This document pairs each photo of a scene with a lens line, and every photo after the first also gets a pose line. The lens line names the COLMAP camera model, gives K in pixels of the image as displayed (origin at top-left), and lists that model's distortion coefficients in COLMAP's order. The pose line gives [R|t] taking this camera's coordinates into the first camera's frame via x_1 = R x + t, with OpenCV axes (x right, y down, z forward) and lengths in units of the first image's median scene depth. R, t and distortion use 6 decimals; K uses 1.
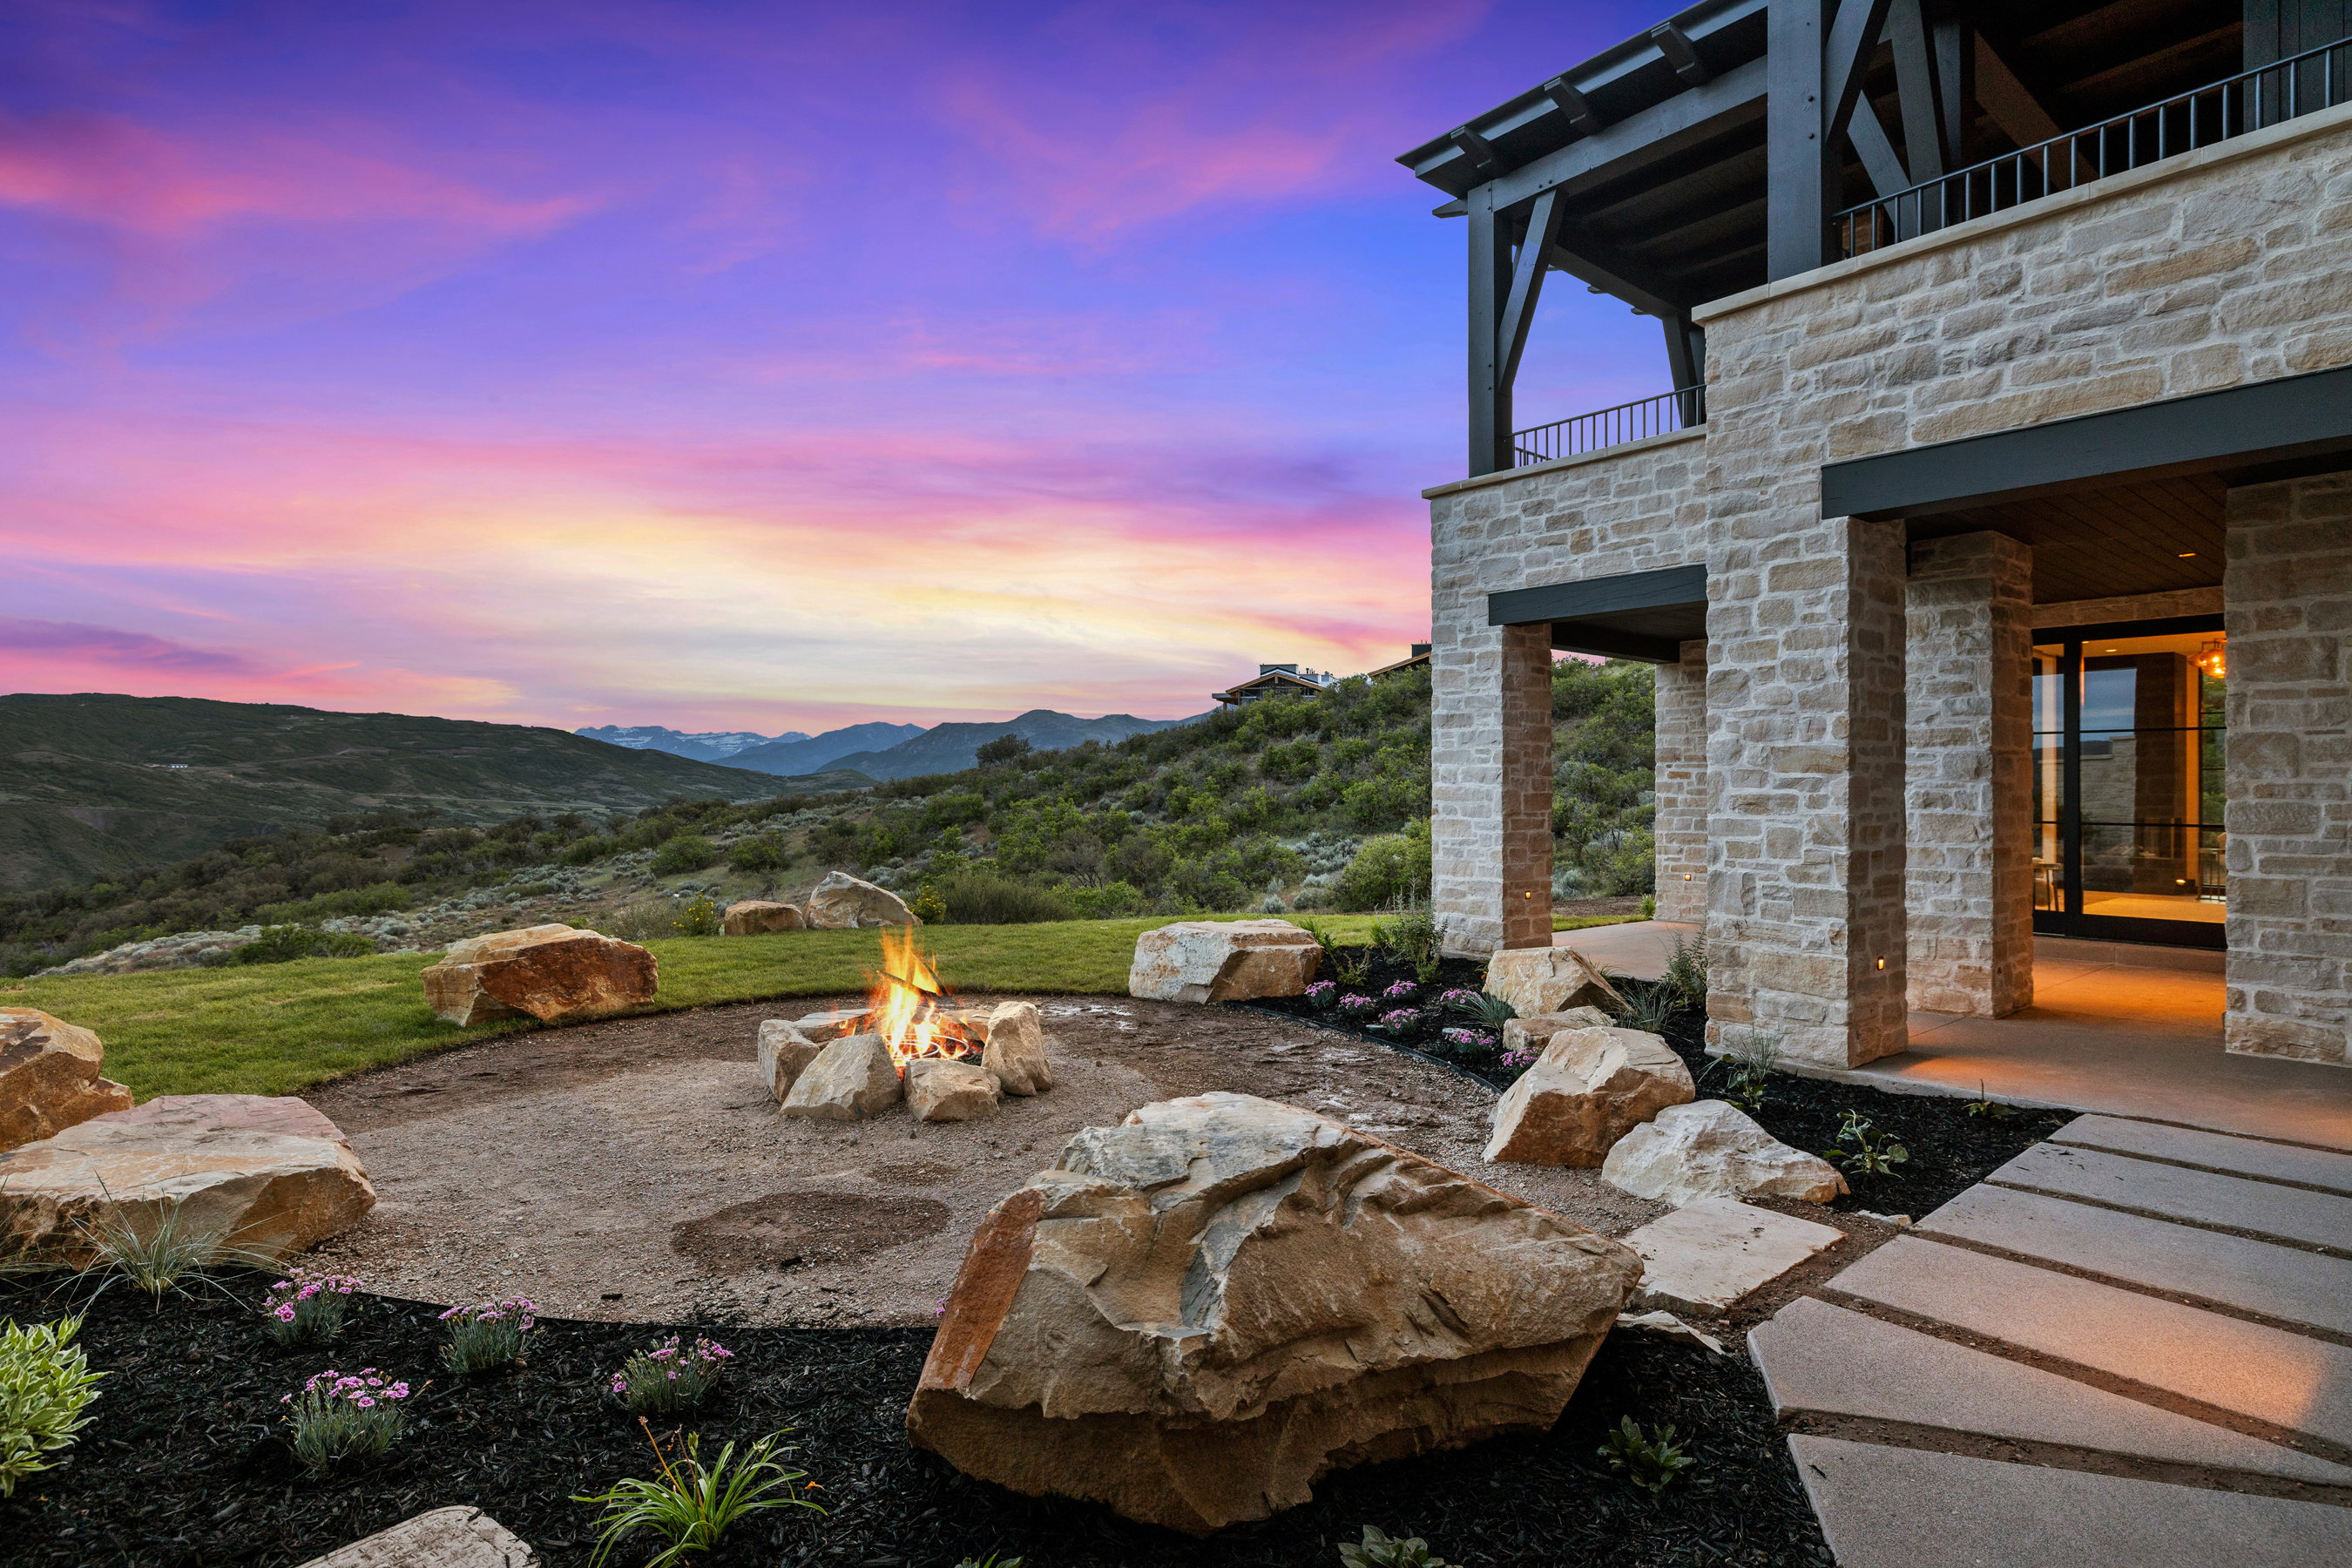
lens RADIAL K [[1229.9, 0, 1112.6], [0, 1229.9, 780.2], [0, 0, 1]] dist [-0.004259, 0.000692]
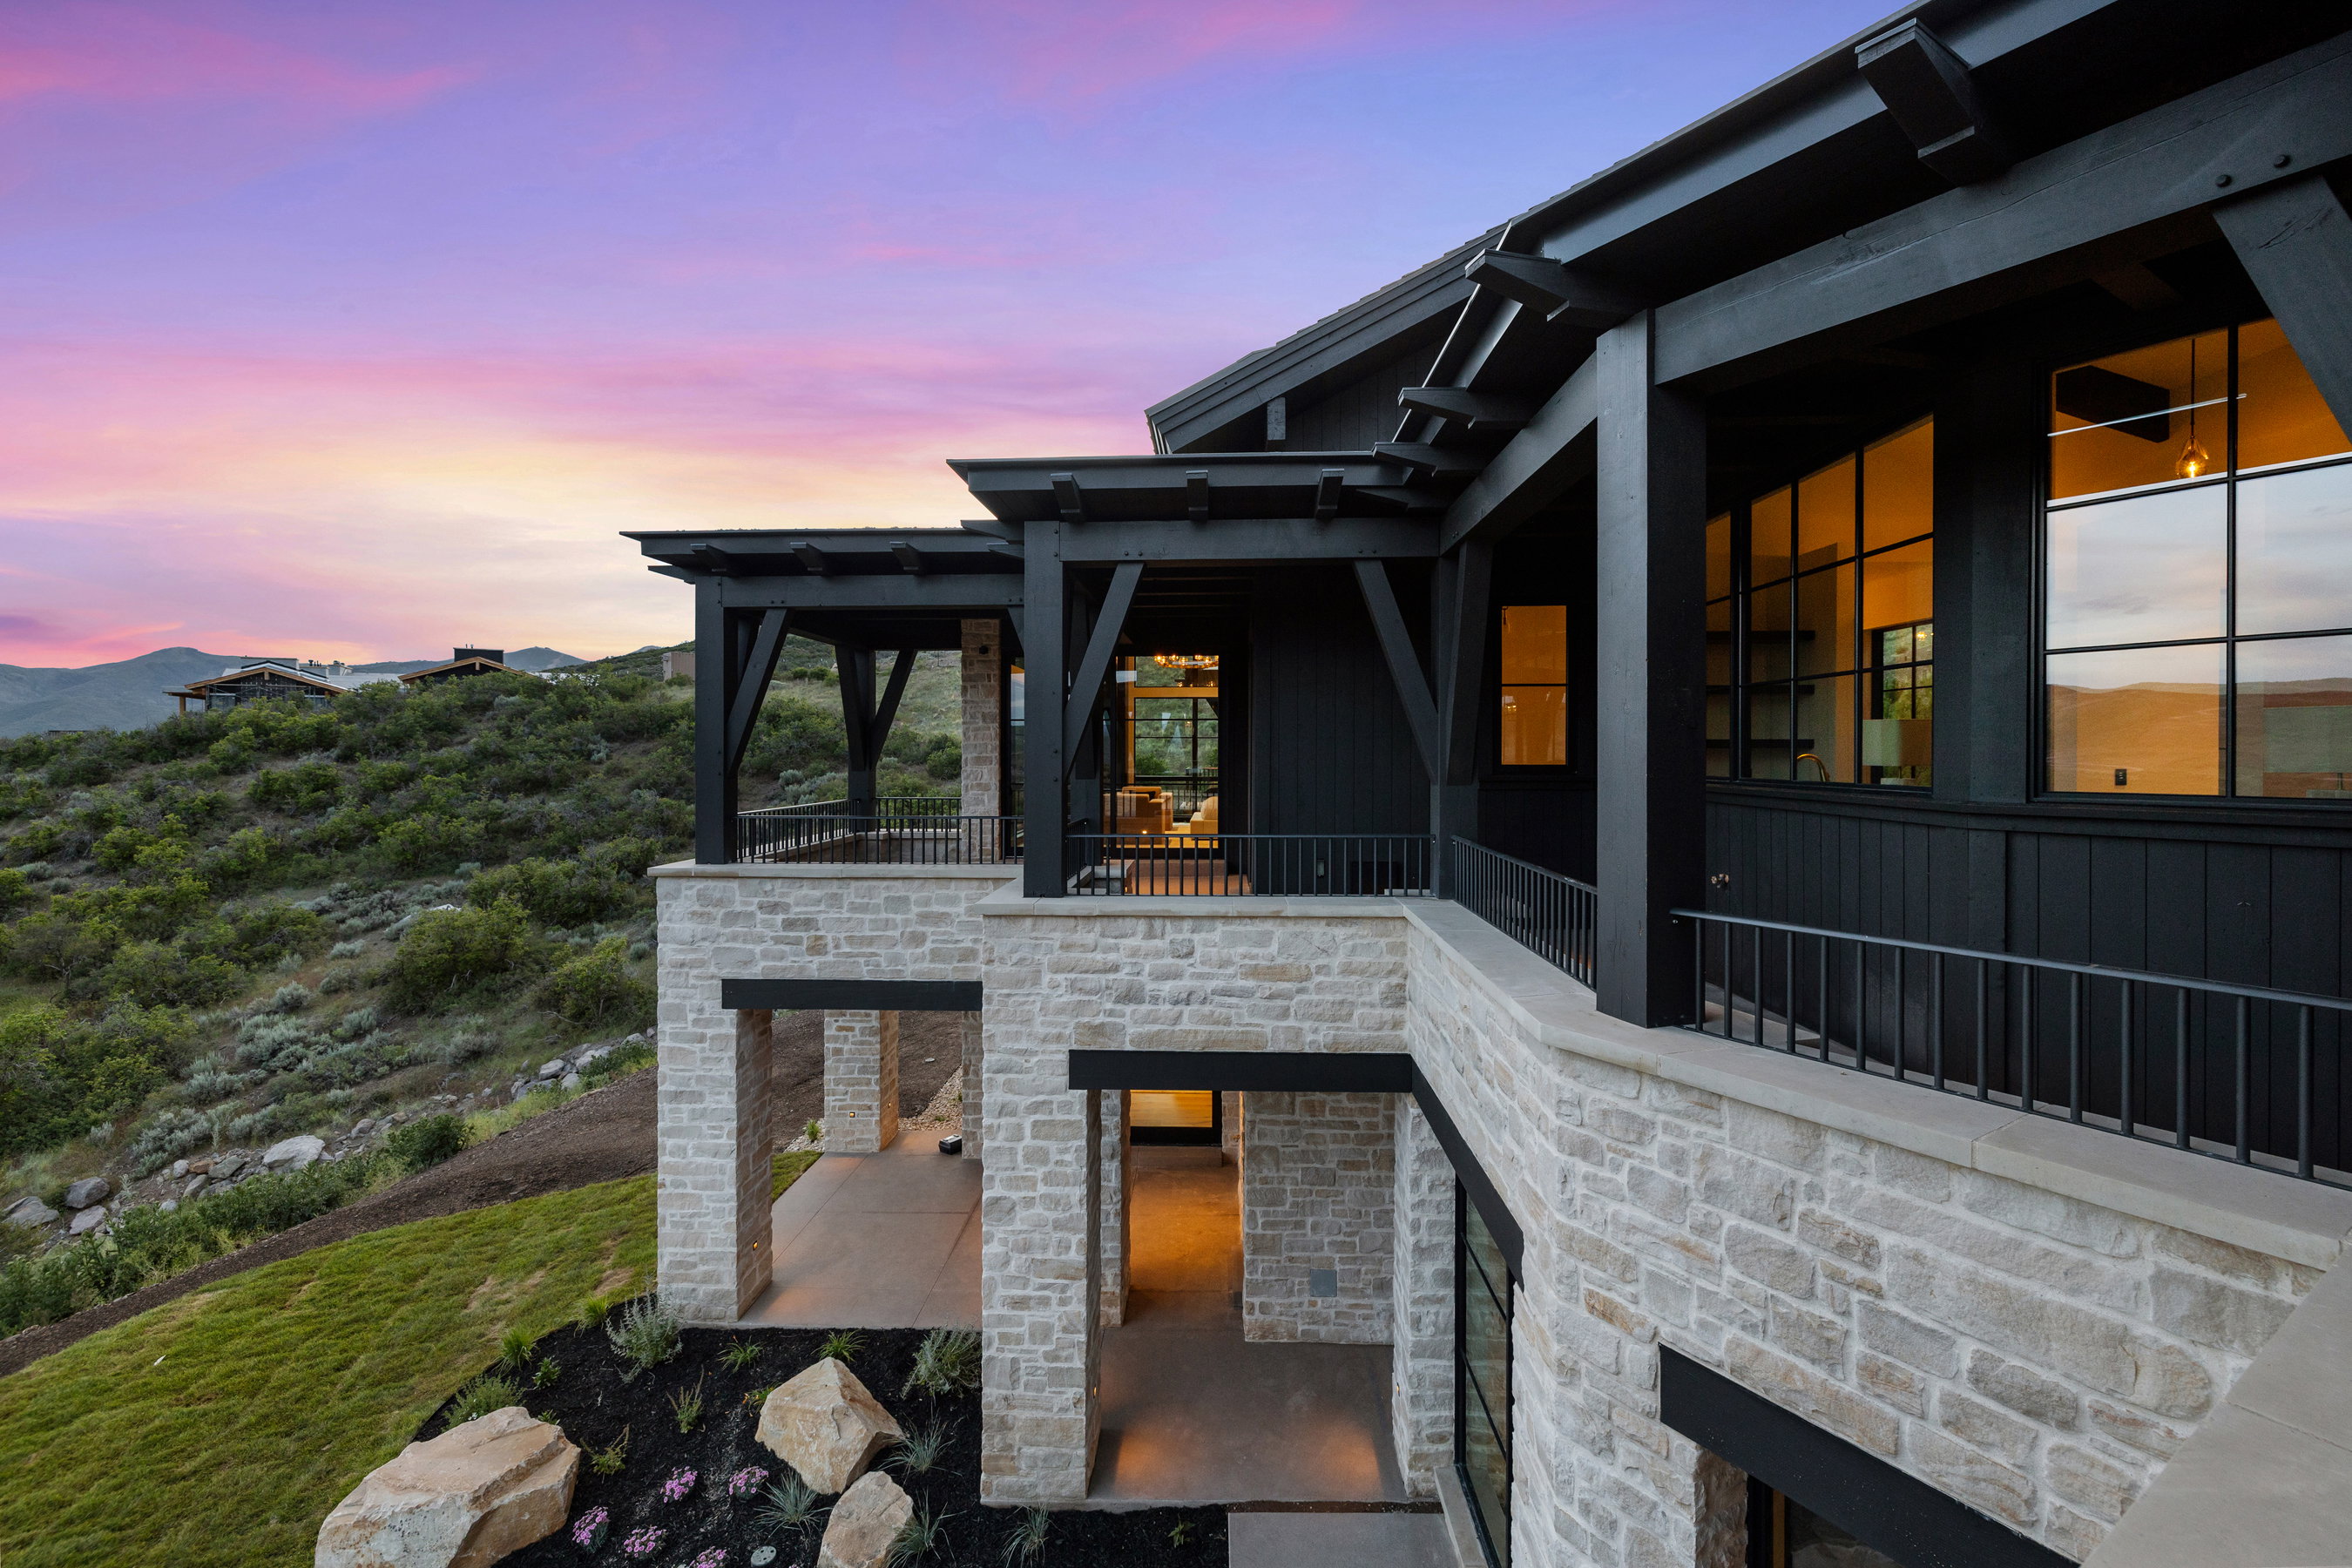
lens RADIAL K [[1050.0, 0, 1225.9], [0, 1050.0, 753.1], [0, 0, 1]] dist [-0.000304, -0.000949]
pose [[0.631933, 0.004049, 0.775012, -0.194736], [-0.009123, 0.999956, 0.002215, -0.550783], [-0.774969, -0.008470, 0.631943, 0.134527]]
